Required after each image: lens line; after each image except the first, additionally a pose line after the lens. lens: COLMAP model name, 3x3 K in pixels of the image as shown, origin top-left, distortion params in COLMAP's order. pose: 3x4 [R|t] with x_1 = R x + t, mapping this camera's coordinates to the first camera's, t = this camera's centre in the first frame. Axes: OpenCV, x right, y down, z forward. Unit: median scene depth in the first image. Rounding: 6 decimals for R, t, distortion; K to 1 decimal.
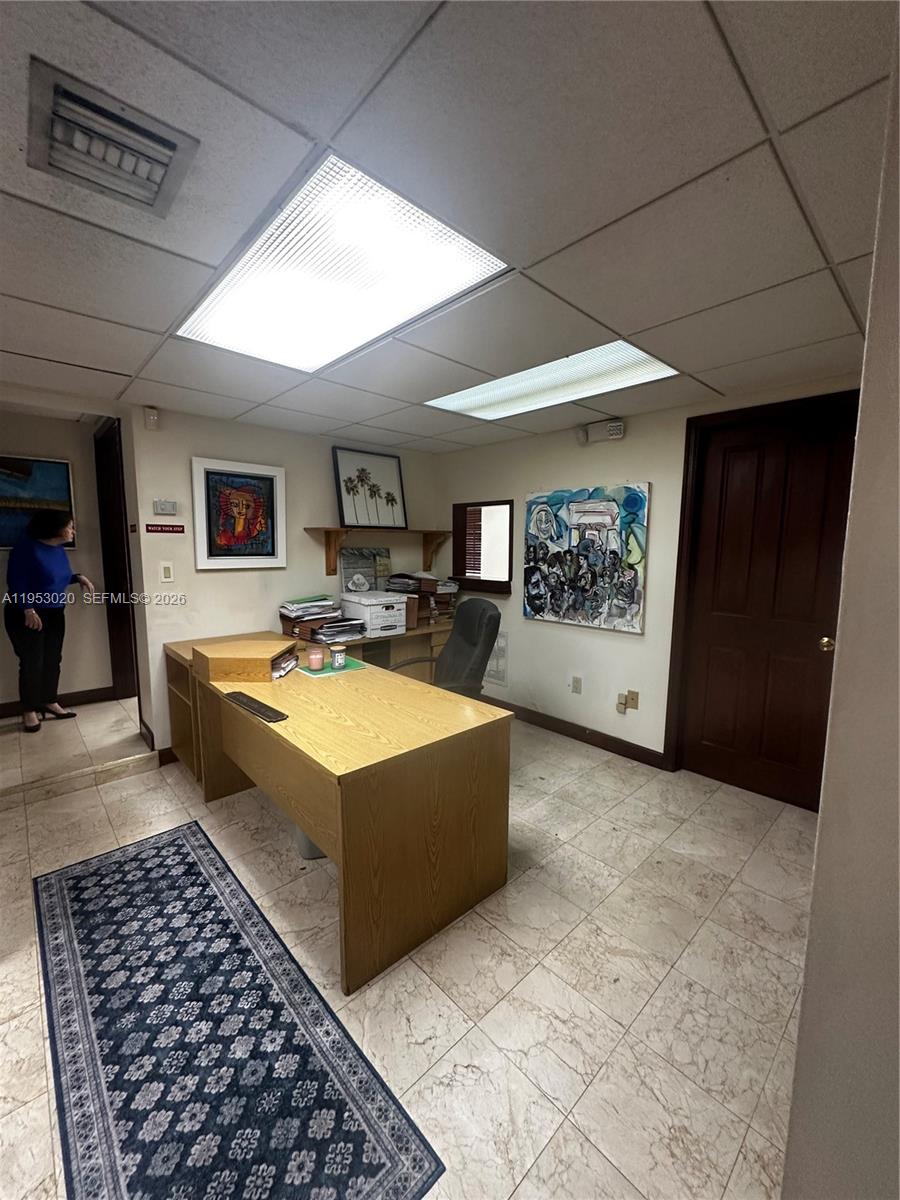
lens RADIAL K [[476.7, 0, 450.3], [0, 476.7, 600.5], [0, 0, 1]] dist [-0.003405, 0.000281]
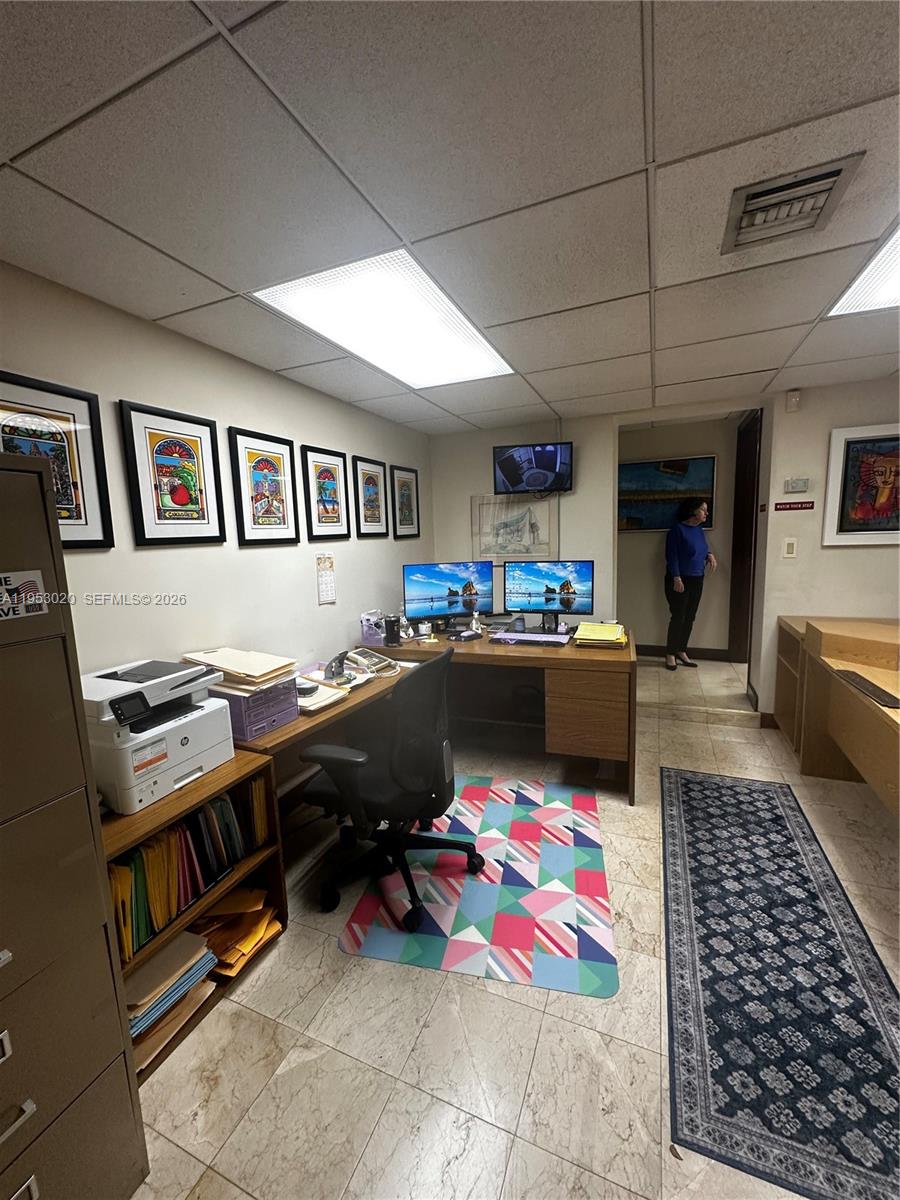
lens RADIAL K [[476.7, 0, 450.4], [0, 476.7, 600.5], [0, 0, 1]] dist [-0.003405, 0.000281]
pose [[0.402751, 0.104278, -0.909350, 0.090098], [-0.067112, 0.994179, 0.084282, 0.023161], [0.912846, 0.027084, 0.407405, -0.140390]]
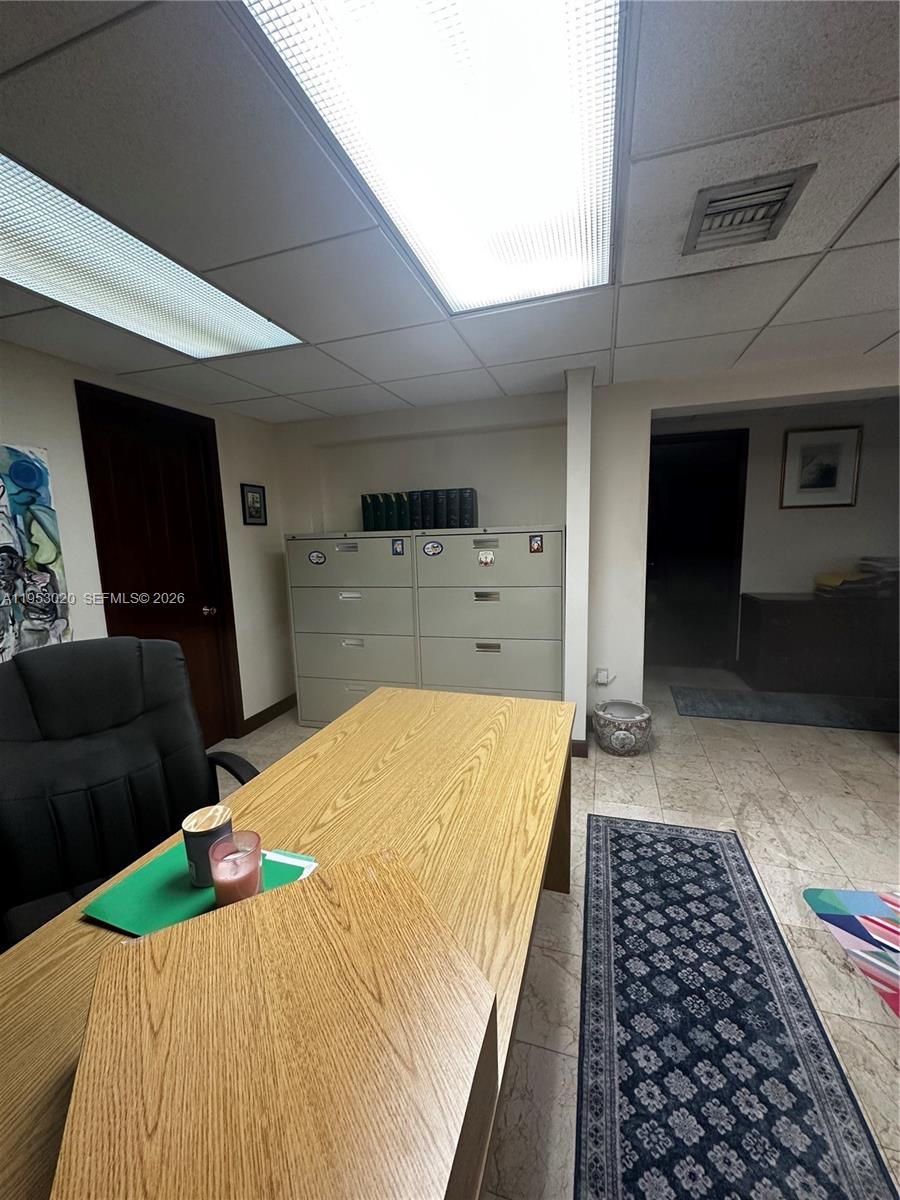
lens RADIAL K [[476.7, 0, 450.5], [0, 476.7, 600.8], [0, 0, 1]] dist [-0.003405, 0.000281]
pose [[-0.492877, -0.112725, 0.862766, -0.740415], [0.133081, 0.970139, 0.202780, -0.124700], [-0.859862, 0.214764, -0.463157, 1.190596]]
